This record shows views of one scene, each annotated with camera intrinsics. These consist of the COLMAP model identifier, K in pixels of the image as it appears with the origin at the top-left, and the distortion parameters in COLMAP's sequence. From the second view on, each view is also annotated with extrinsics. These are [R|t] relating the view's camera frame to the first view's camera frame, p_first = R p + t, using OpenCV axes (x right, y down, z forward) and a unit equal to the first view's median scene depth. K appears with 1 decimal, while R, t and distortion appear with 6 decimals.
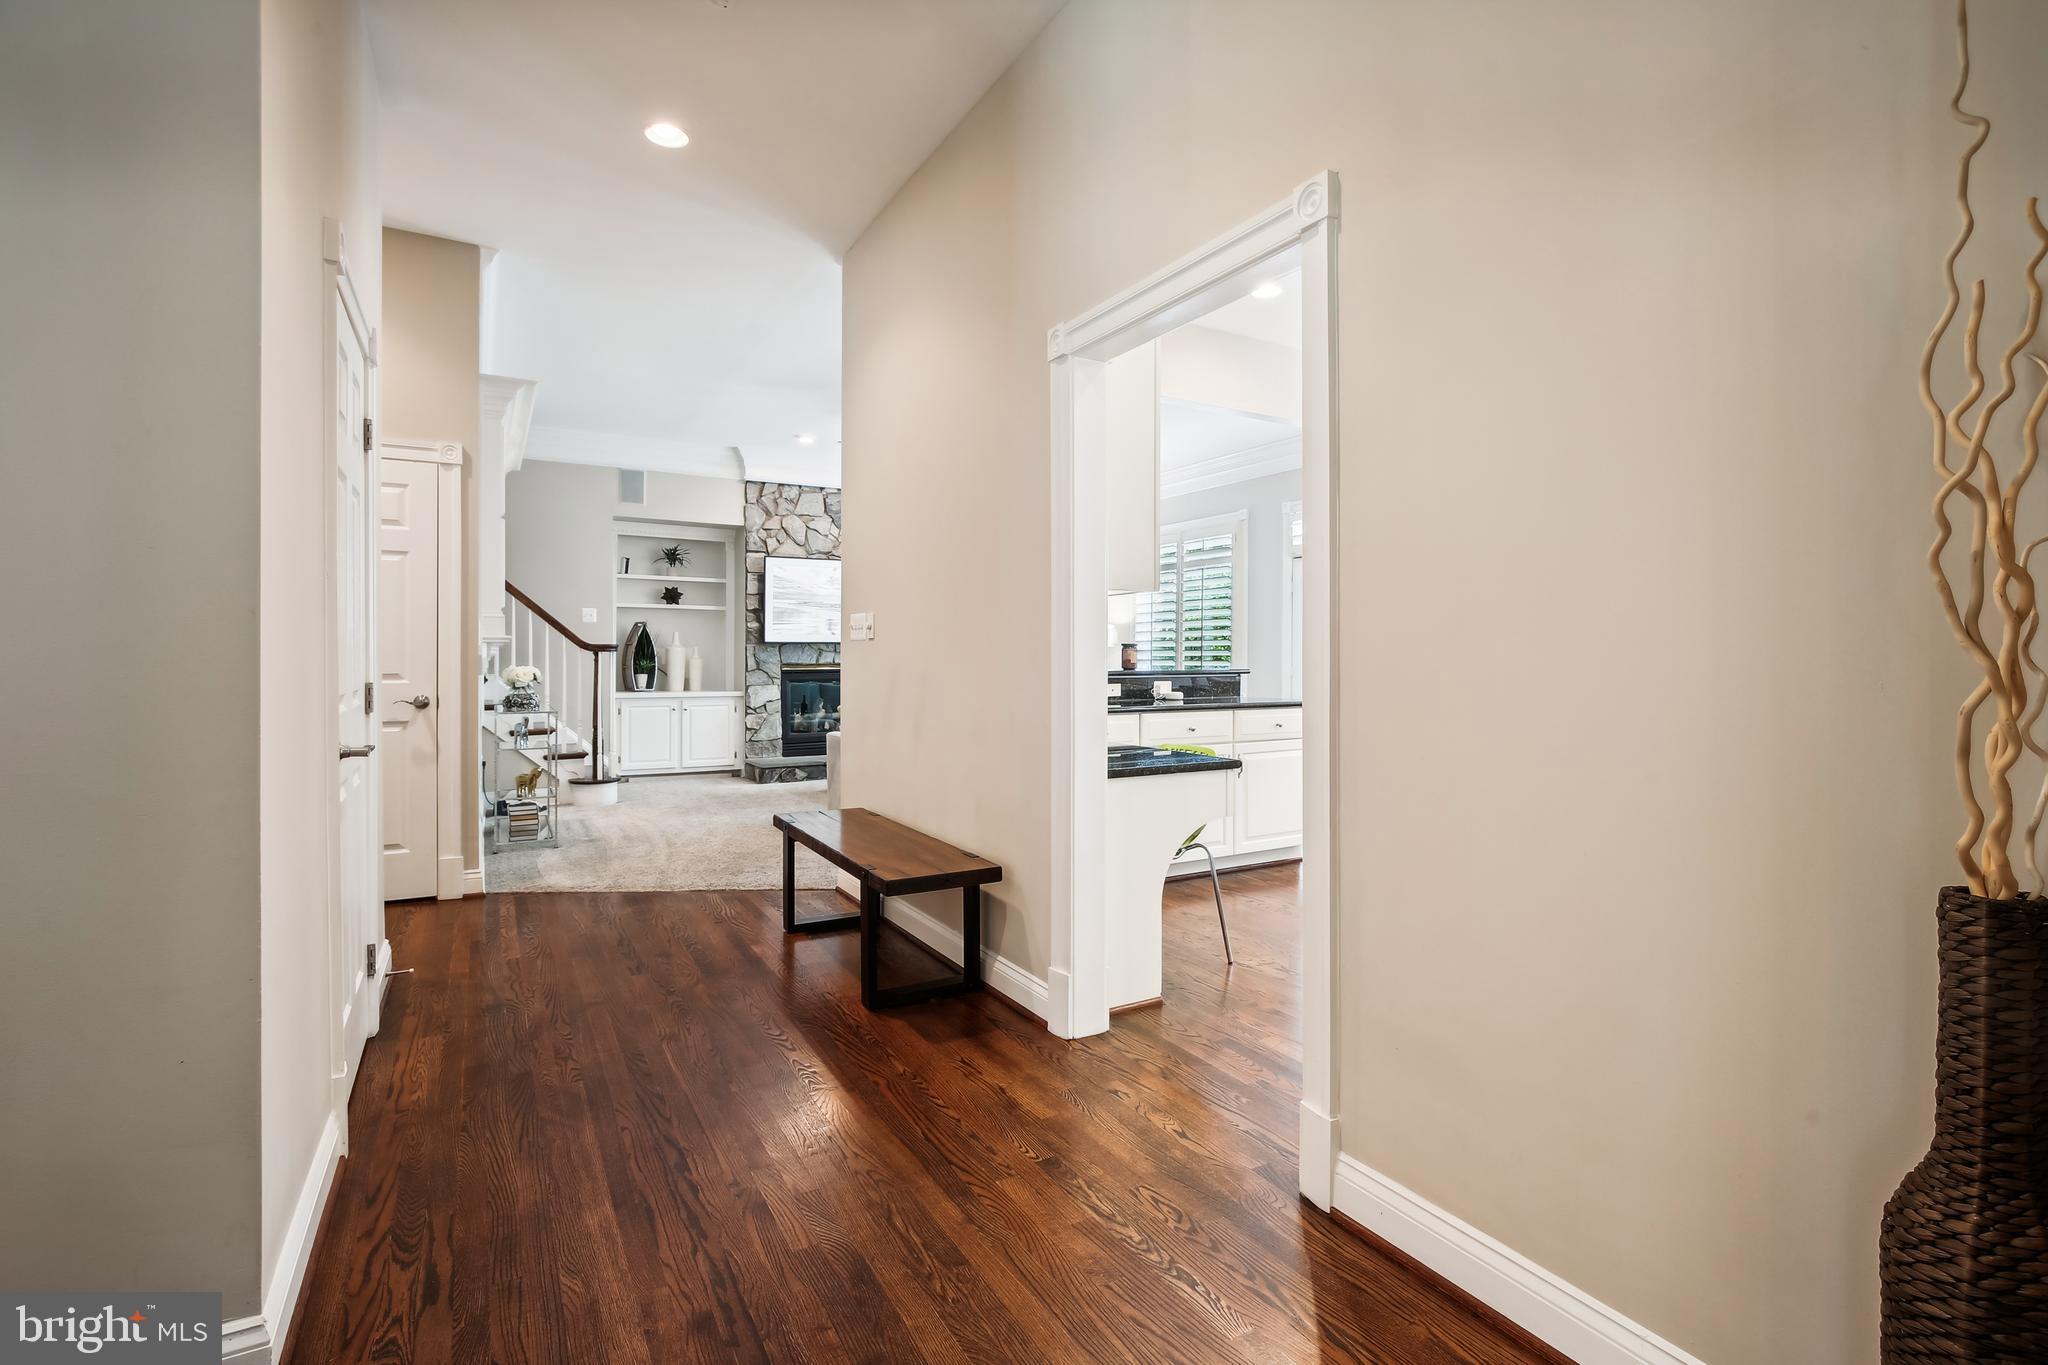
lens RADIAL K [[950.6, 0, 1031.9], [0, 950.6, 672.7], [0, 0, 1]] dist [-0.016845, 0.004163]
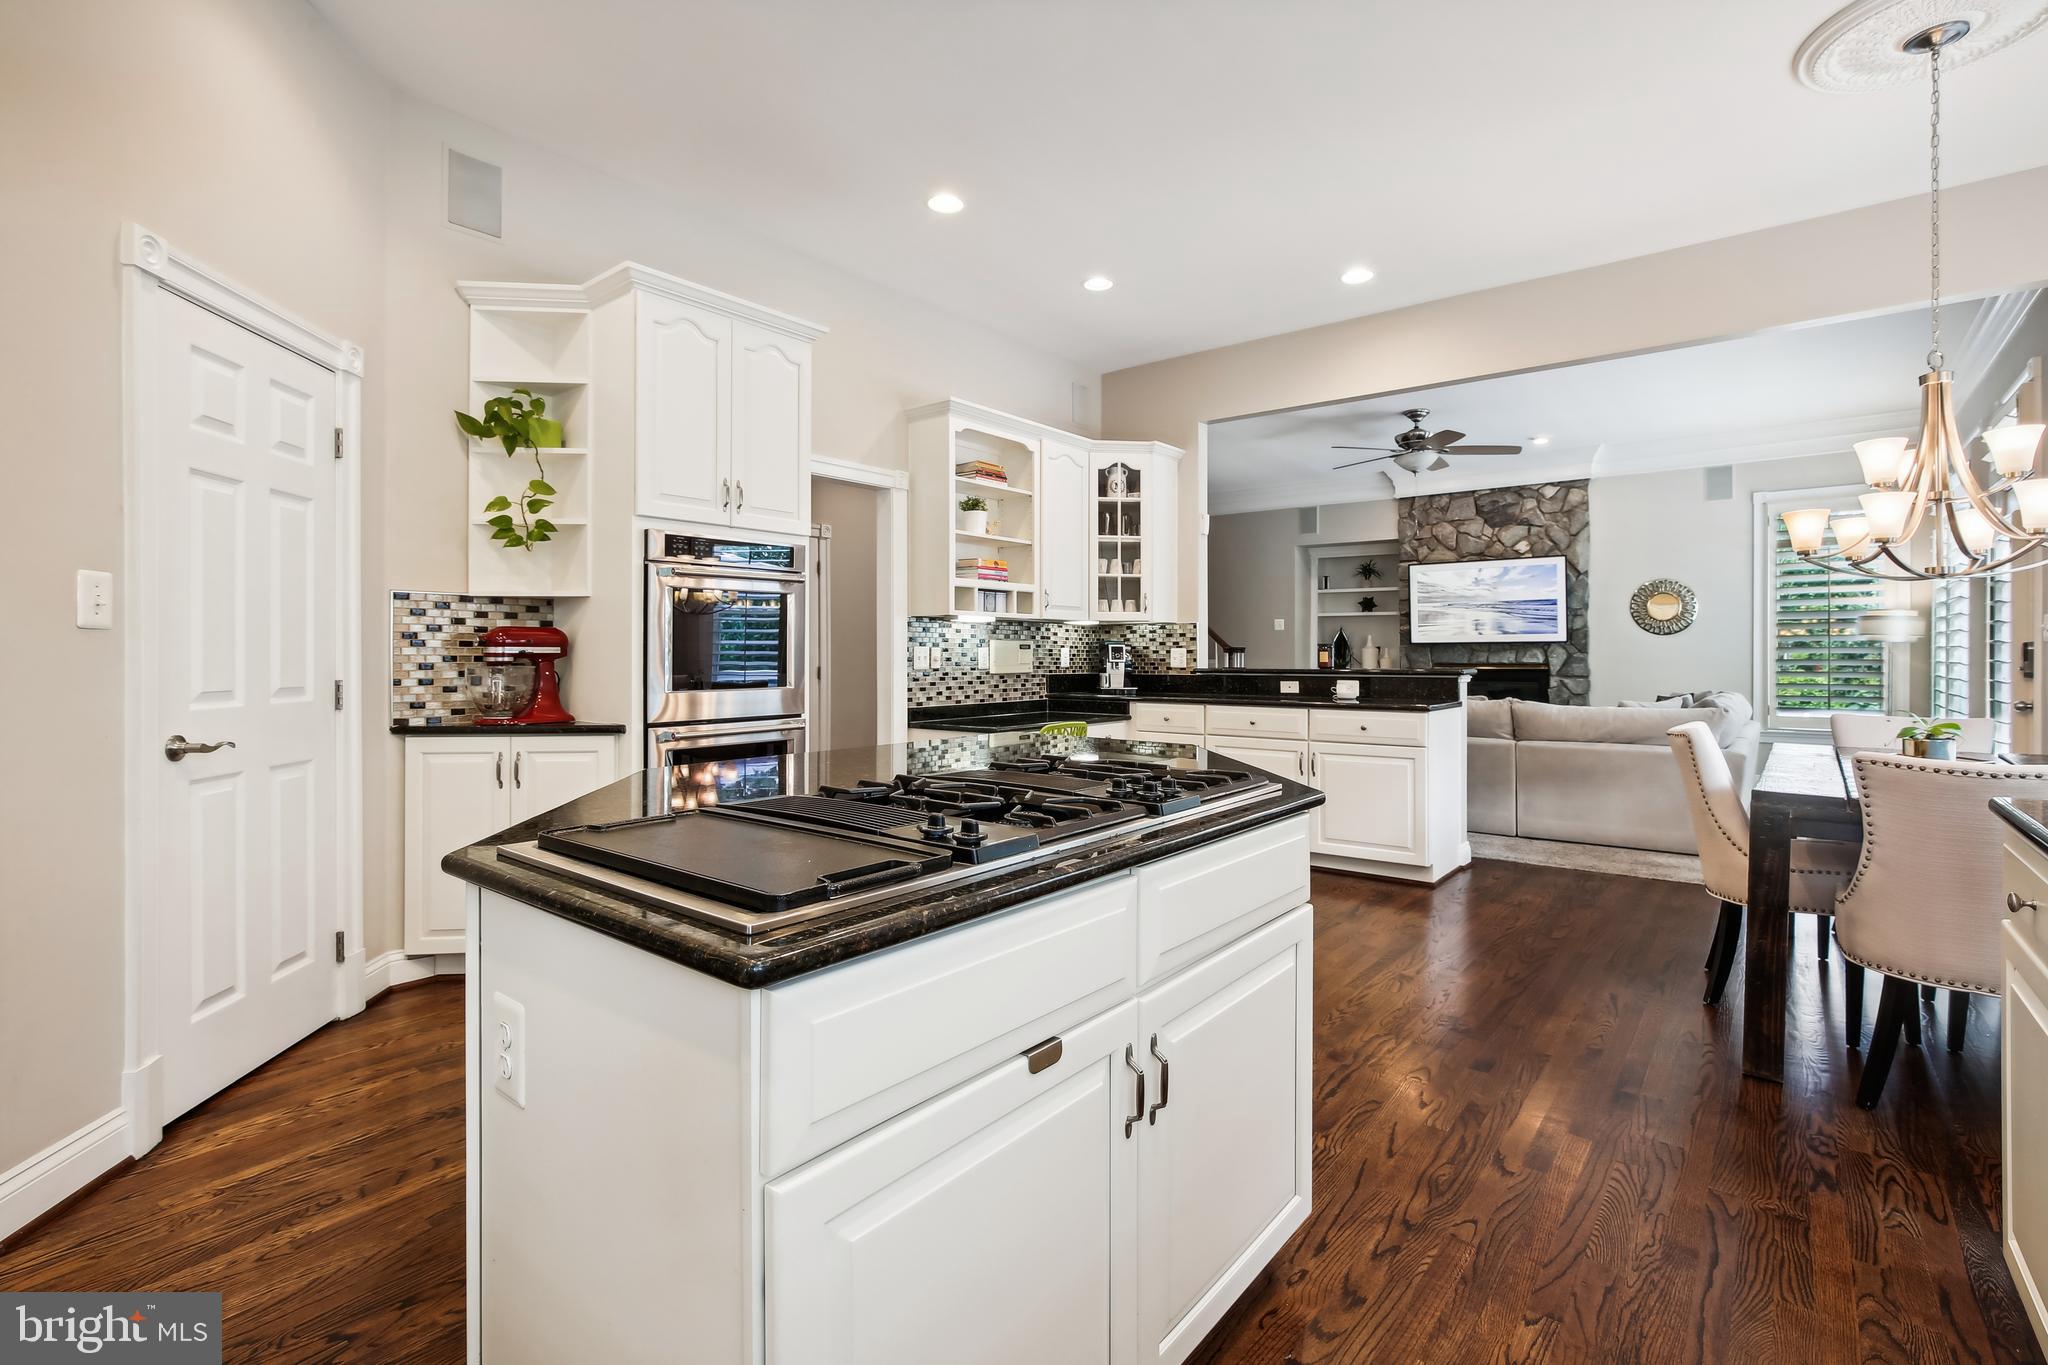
lens RADIAL K [[950.6, 0, 1024.4], [0, 950.6, 656.9], [0, 0, 1]] dist [-0.016845, 0.004163]
pose [[0.364263, -0.002480, -0.931293, 0.564516], [-0.014164, 0.999866, -0.008203, -0.001458], [0.931188, 0.016179, 0.364179, 0.189708]]
